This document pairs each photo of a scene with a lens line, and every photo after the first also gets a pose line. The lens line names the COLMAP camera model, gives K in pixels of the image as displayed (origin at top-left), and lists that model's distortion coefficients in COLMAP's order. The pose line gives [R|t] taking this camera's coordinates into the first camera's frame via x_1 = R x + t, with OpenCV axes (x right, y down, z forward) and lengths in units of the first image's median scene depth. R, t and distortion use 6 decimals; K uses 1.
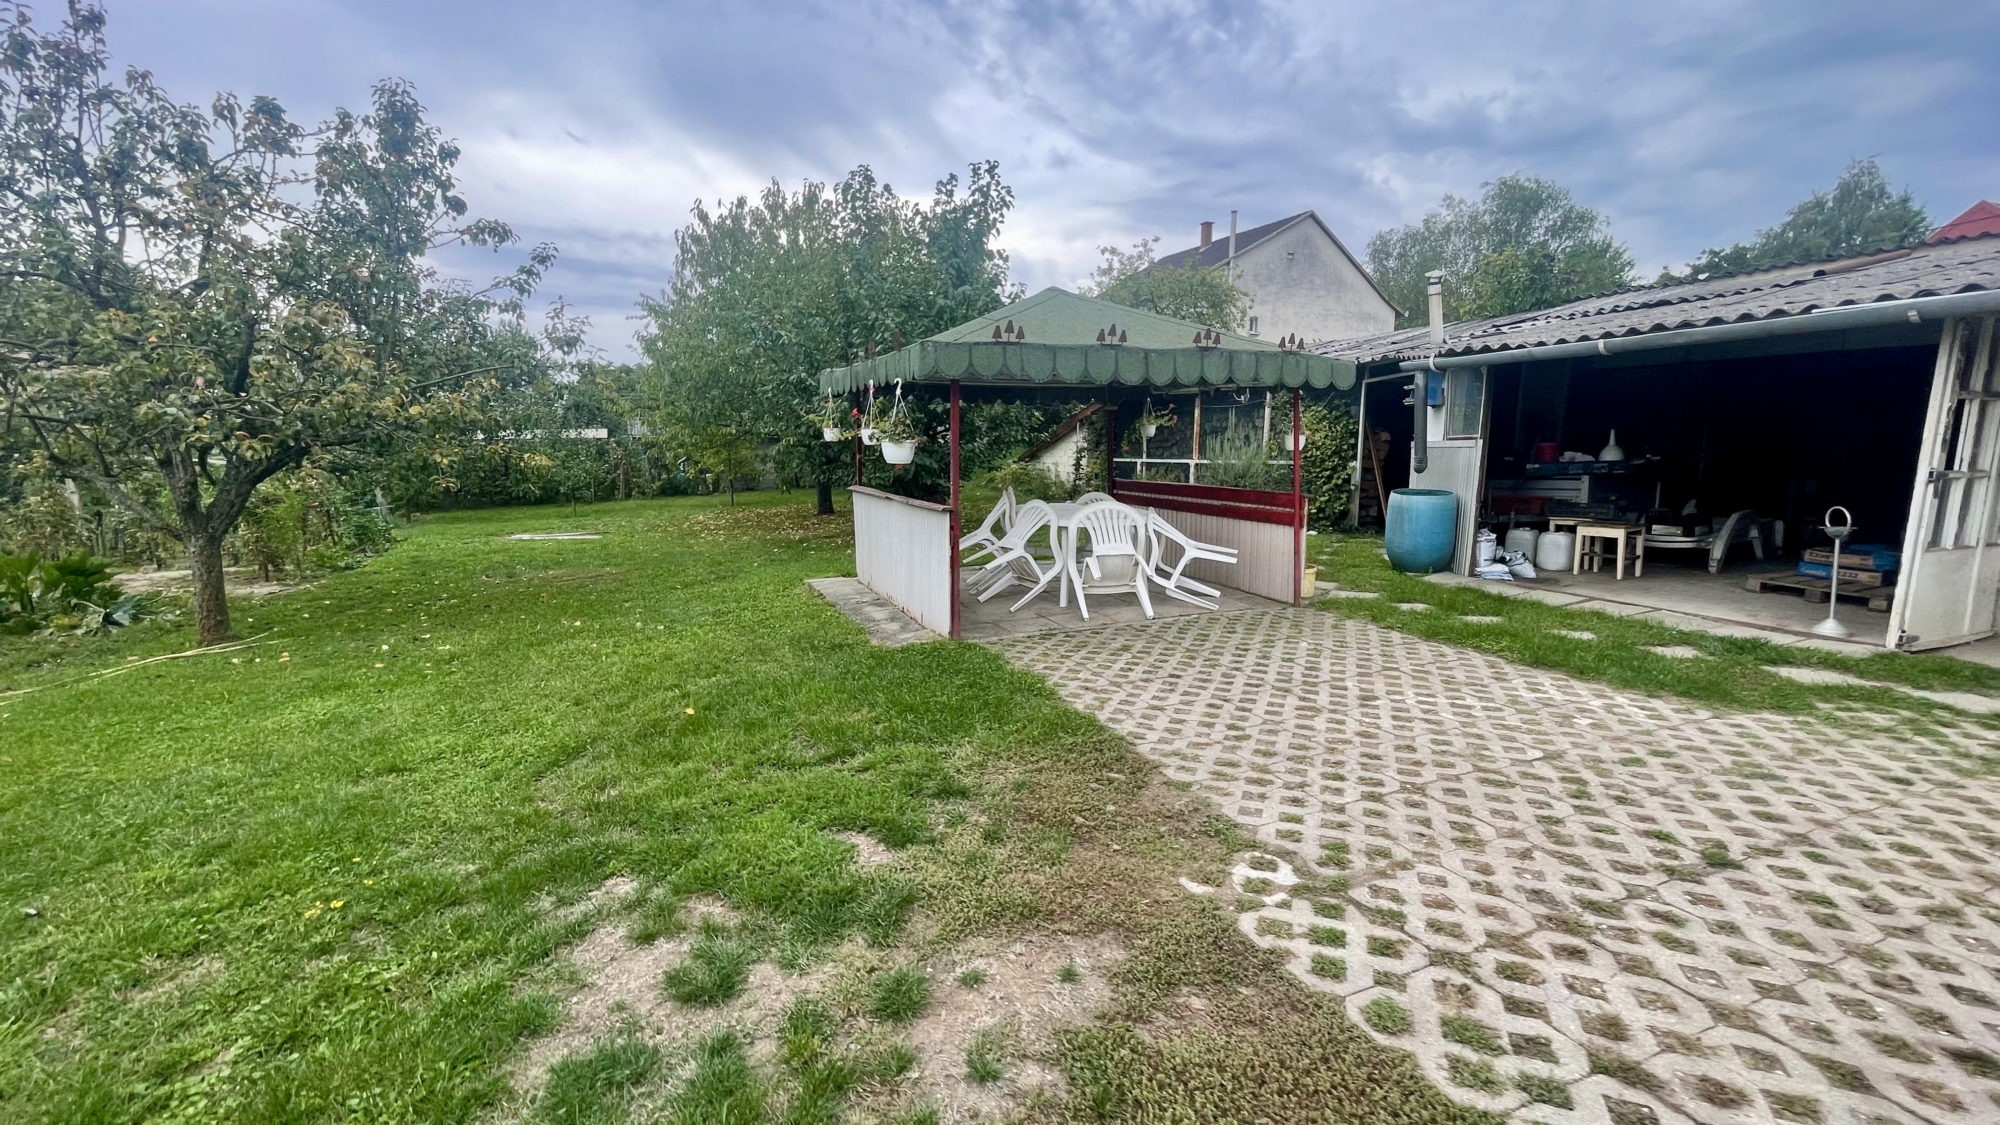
lens RADIAL K [[797.4, 0, 993.1], [0, 797.4, 555.4], [0, 0, 1]] dist [-0.003866, -0.000257]
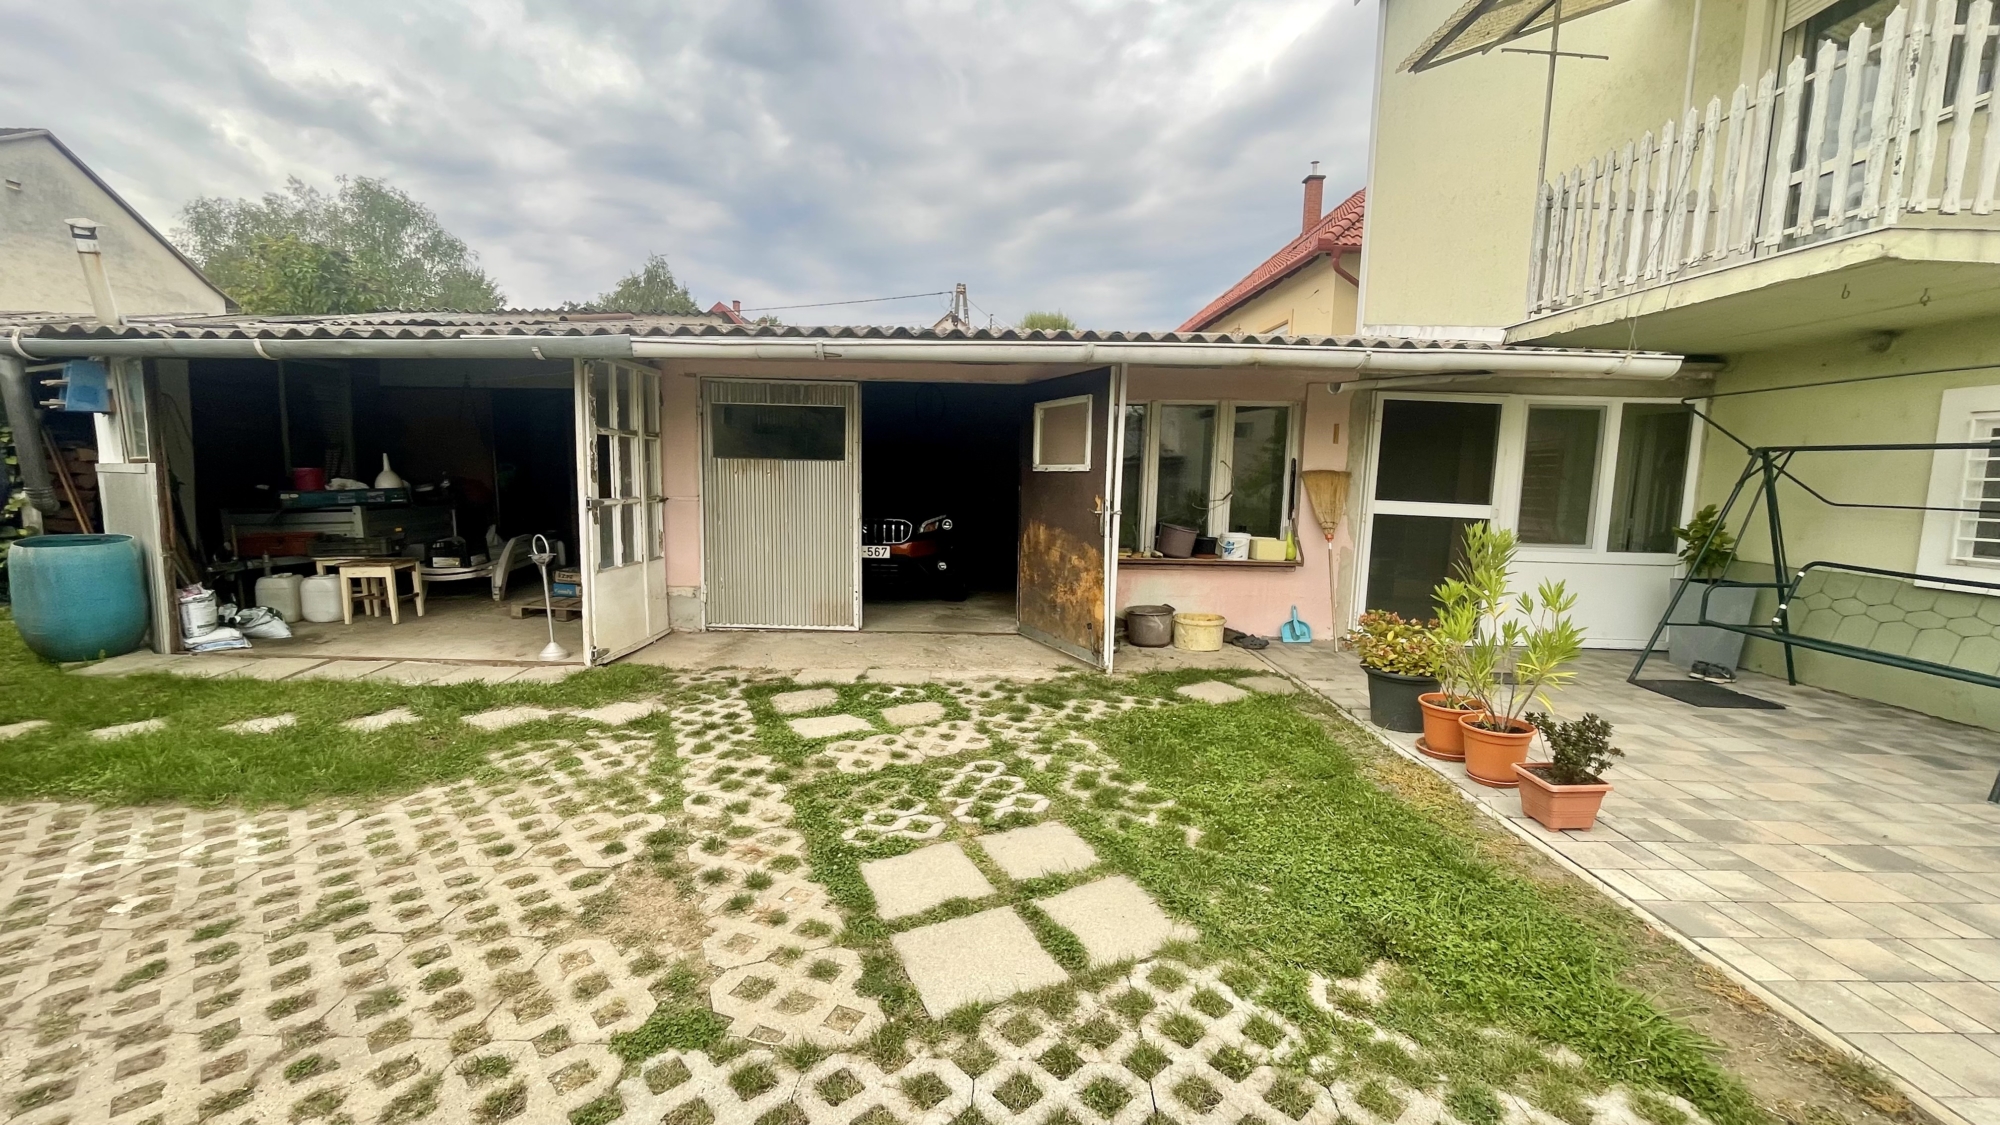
lens RADIAL K [[797.4, 0, 974.7], [0, 797.4, 574.7], [0, 0, 1]] dist [-0.003866, -0.000257]
pose [[0.405304, -0.112068, 0.907287, 0.337268], [0.109935, 0.991230, 0.073326, -0.023383], [-0.907548, 0.070023, 0.414070, 0.059580]]
